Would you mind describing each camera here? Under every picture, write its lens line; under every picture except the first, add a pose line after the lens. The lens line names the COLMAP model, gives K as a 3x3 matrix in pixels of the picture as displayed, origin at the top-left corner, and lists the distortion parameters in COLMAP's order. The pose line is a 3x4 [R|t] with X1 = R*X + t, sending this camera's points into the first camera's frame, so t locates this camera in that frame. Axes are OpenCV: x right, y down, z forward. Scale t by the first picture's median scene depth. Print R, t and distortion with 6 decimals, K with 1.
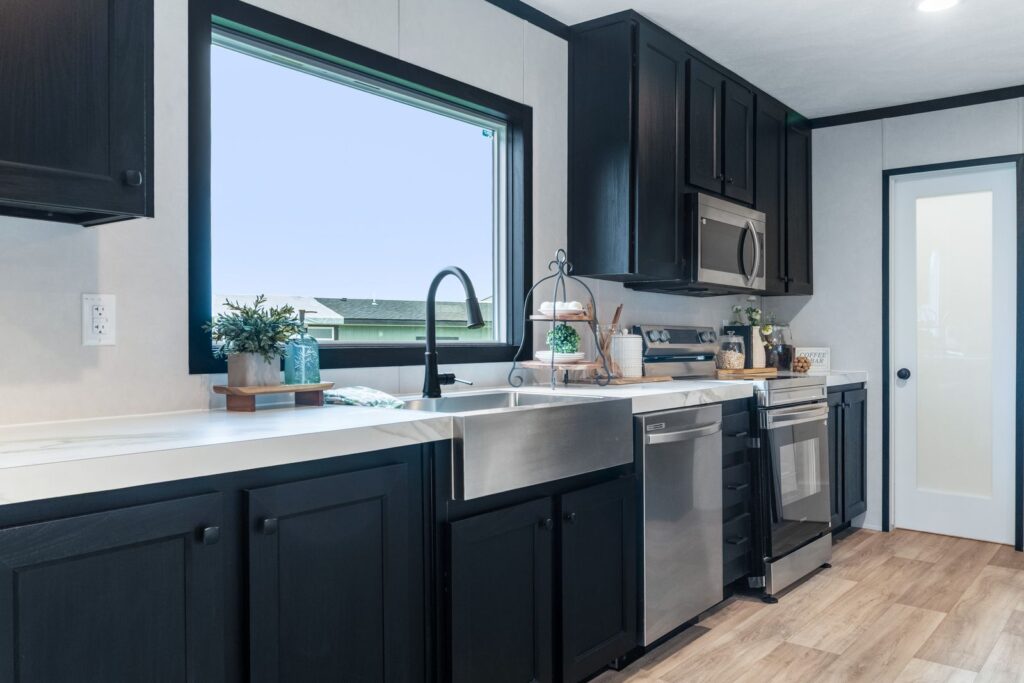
lens RADIAL K [[801.7, 0, 495.1], [0, 801.7, 339.2], [0, 0, 1]] dist [0.002405, 0.003409]
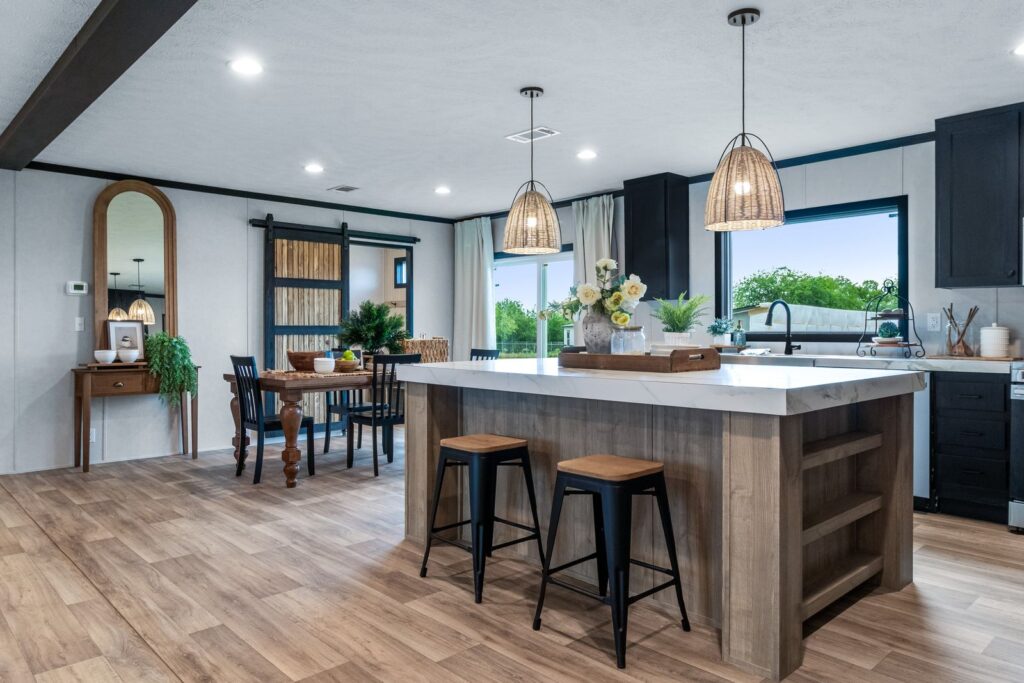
lens RADIAL K [[694.5, 0, 507.6], [0, 694.5, 330.1], [0, 0, 1]] dist [0.002947, 0.003338]
pose [[-0.127316, -0.003542, -0.991856, 1.593950], [-0.001508, 0.999993, -0.003378, 0.005456], [0.991861, 0.001066, -0.127321, 0.337167]]
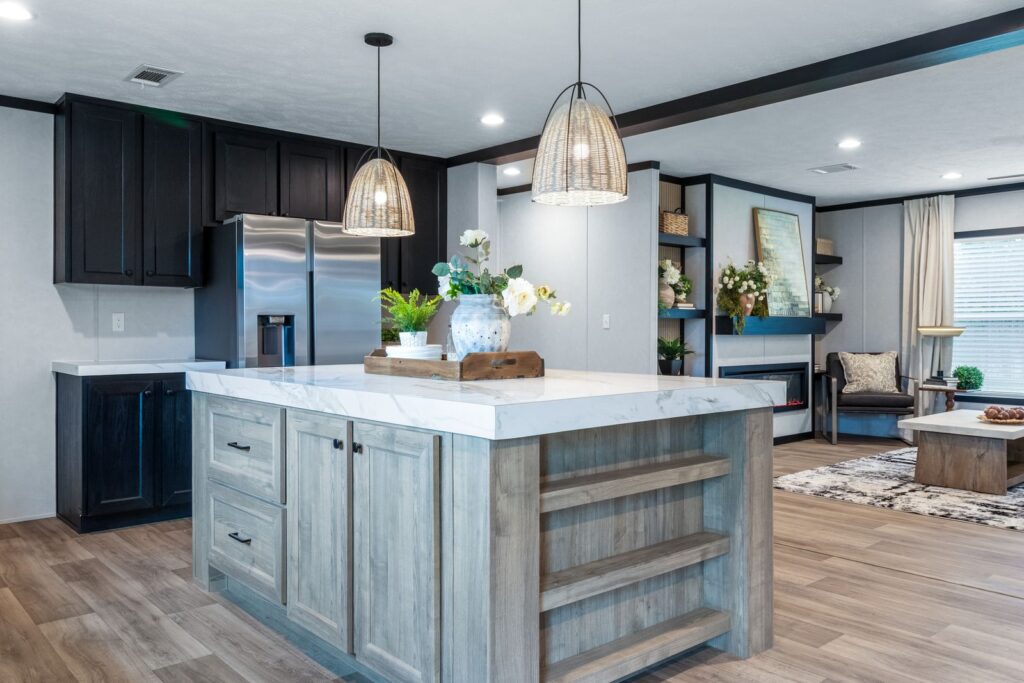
lens RADIAL K [[805.4, 0, 525.4], [0, 805.4, 325.0], [0, 0, 1]] dist [0.015200, 0.007325]
pose [[0.136722, 0.001869, 0.990608, -0.395361], [0.003995, 0.999989, -0.002438, 0.000042], [-0.990601, 0.004291, 0.136713, 0.170489]]
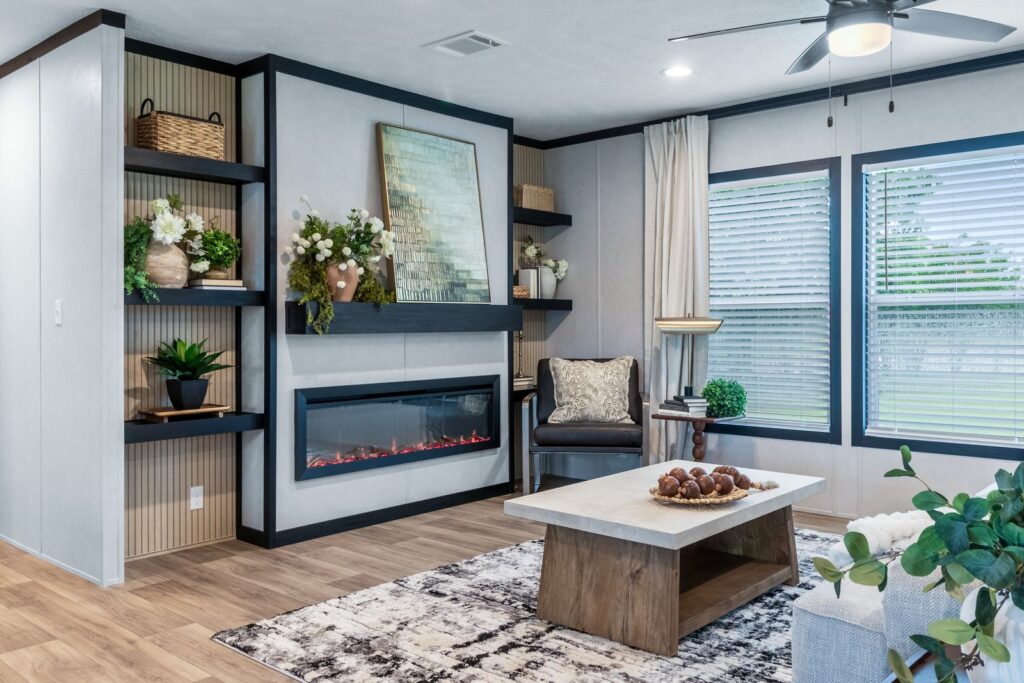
lens RADIAL K [[848.9, 0, 506.1], [0, 848.9, 328.0], [0, 0, 1]] dist [0.000141, 0.005306]
pose [[0.039764, -0.010622, 0.999153, 0.492941], [0.007403, 0.999919, 0.010336, 0.002684], [-0.999182, 0.006986, 0.039840, -0.426125]]
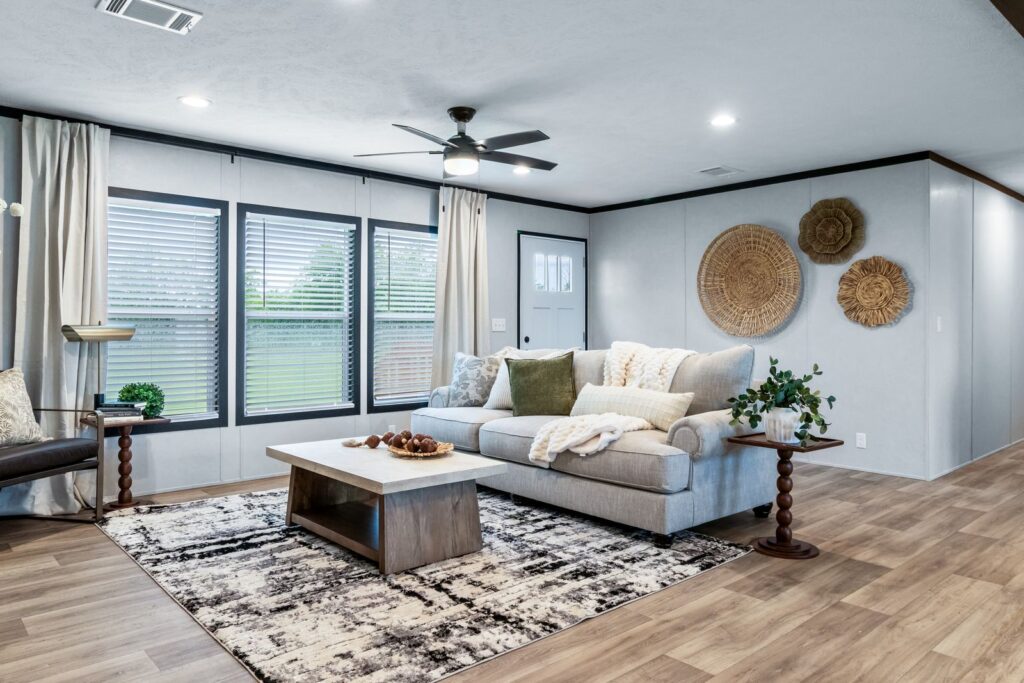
lens RADIAL K [[694.1, 0, 507.1], [0, 694.1, 333.3], [0, 0, 1]] dist [-0.001113, -0.000248]
pose [[-0.988490, -0.006102, 0.151163, 1.143791], [-0.005094, 0.999962, 0.007053, 0.003963], [-0.151200, 0.006201, -0.988484, 0.481034]]
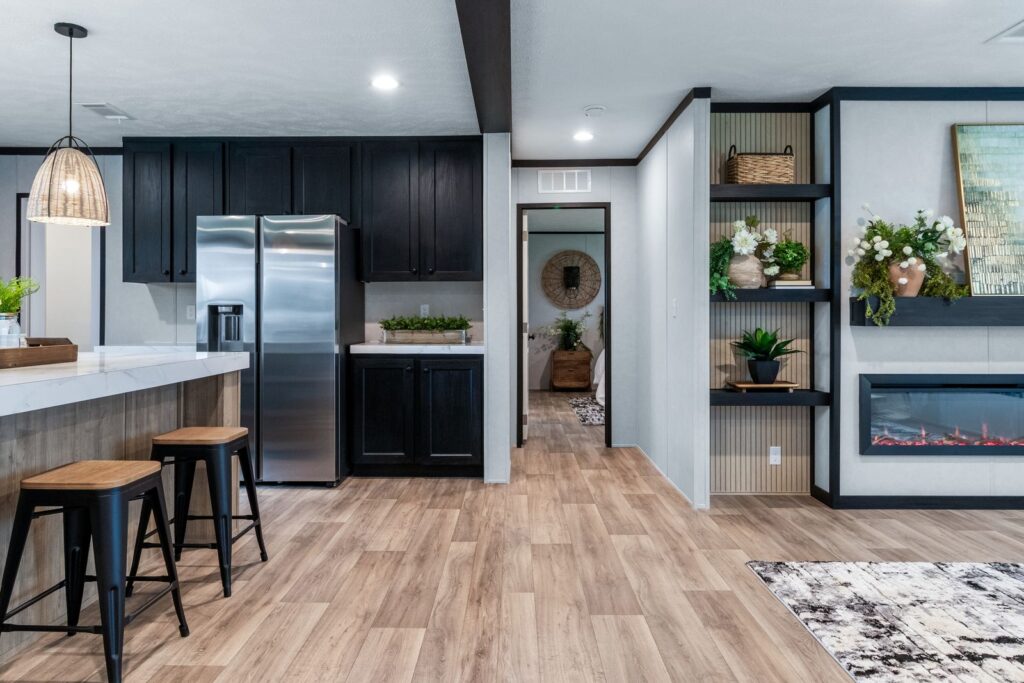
lens RADIAL K [[682.4, 0, 510.1], [0, 682.4, 313.1], [0, 0, 1]] dist [0.005414, 0.001739]
pose [[0.773714, -0.000719, 0.633534, 0.548516], [0.005382, 0.999971, -0.005439, 0.004257], [-0.633512, 0.007618, 0.773695, -0.591591]]
